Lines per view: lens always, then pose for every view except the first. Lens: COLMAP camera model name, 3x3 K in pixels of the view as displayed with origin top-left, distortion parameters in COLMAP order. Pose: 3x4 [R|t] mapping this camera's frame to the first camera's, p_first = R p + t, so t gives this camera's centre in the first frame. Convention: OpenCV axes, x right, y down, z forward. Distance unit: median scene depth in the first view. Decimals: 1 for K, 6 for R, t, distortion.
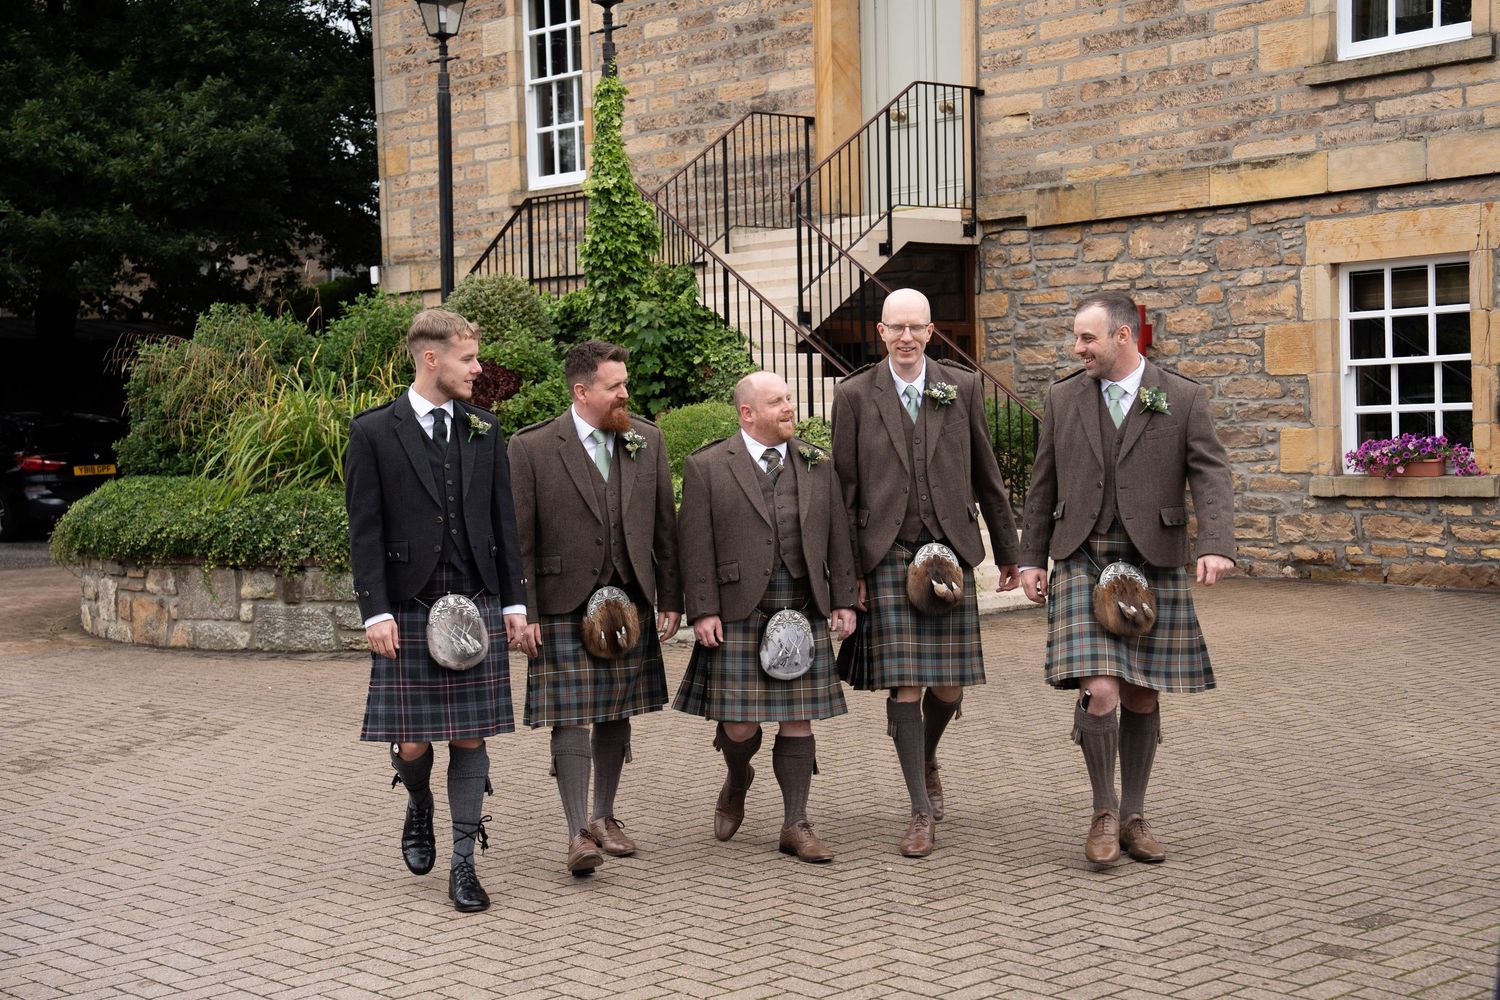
lens RADIAL K [[2292.3, 0, 750.0], [0, 2292.3, 500.0], [0, 0, 1]] dist [0.007154, -0.005798]
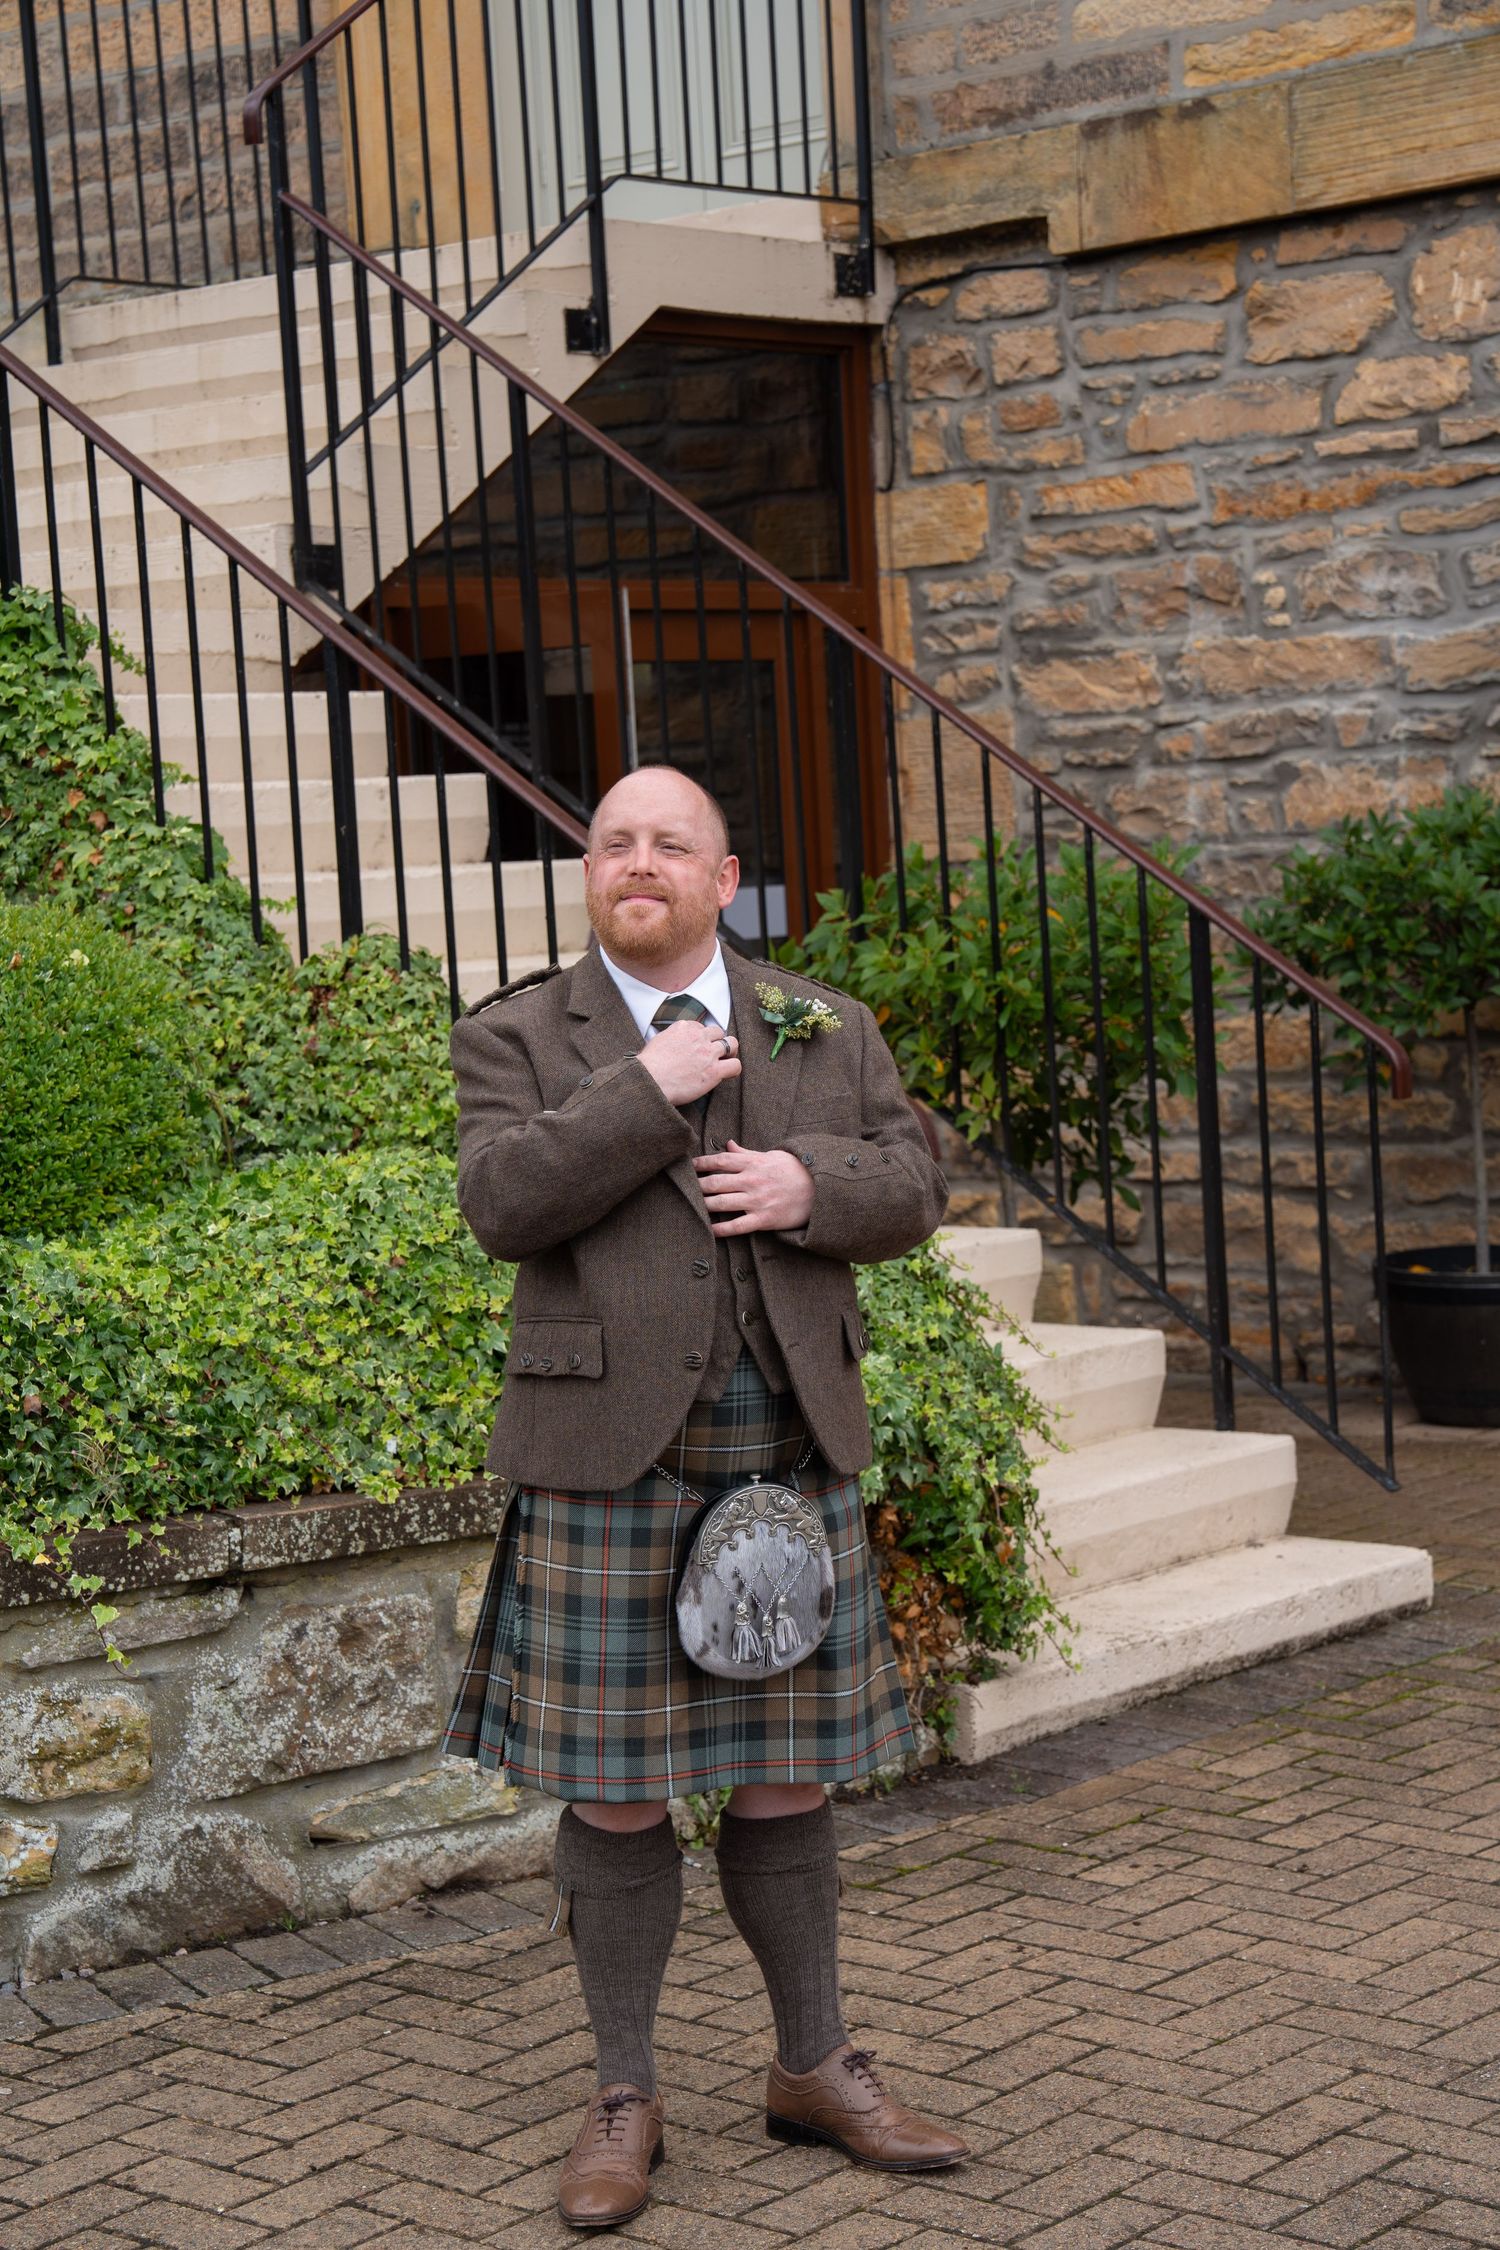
lens RADIAL K [[4304.3, 0, 750.0], [0, 4304.3, 1125.0], [0, 0, 1]] dist [0.250027, 0.298998]
pose [[0.992484, -0.036308, 0.116860, 0.011251], [0.032641, 0.998917, 0.033143, -0.025606], [-0.117937, -0.029079, 0.992595, 0.439196]]
